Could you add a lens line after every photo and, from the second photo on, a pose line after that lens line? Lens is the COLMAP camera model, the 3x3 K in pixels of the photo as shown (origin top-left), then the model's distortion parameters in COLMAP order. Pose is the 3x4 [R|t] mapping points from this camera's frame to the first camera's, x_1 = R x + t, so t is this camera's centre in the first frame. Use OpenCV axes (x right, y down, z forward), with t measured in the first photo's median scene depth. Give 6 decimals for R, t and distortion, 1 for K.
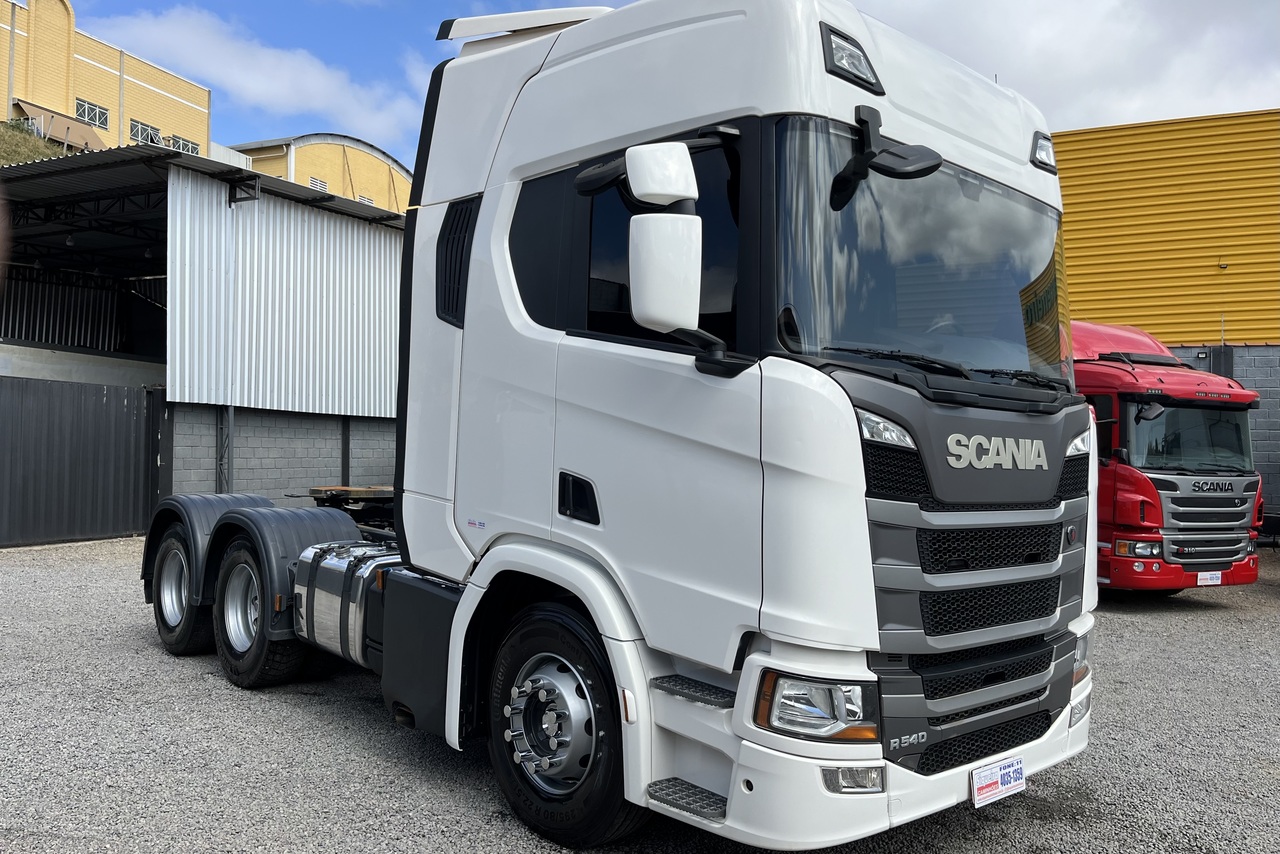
lens RADIAL K [[1005.9, 0, 640.0], [0, 1005.9, 427.0], [0, 0, 1]] dist [0.027303, 0.001643]
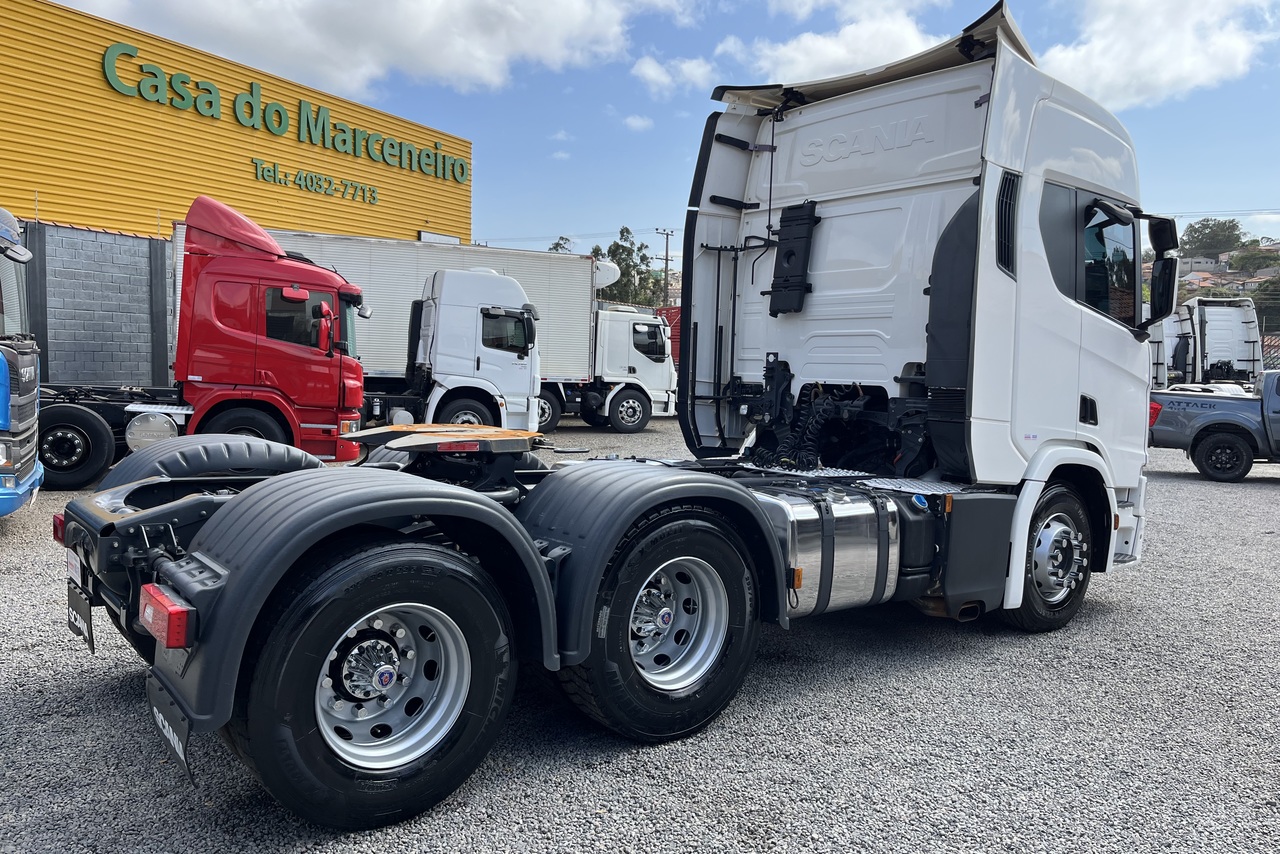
lens RADIAL K [[961.2, 0, 640.0], [0, 961.2, 427.0], [0, 0, 1]] dist [0.005123, 0.000837]
pose [[0.034920, -0.087658, 0.995538, -0.817015], [-0.058786, 0.994241, 0.089605, -0.000416], [-0.997660, -0.061653, 0.029566, 0.835020]]
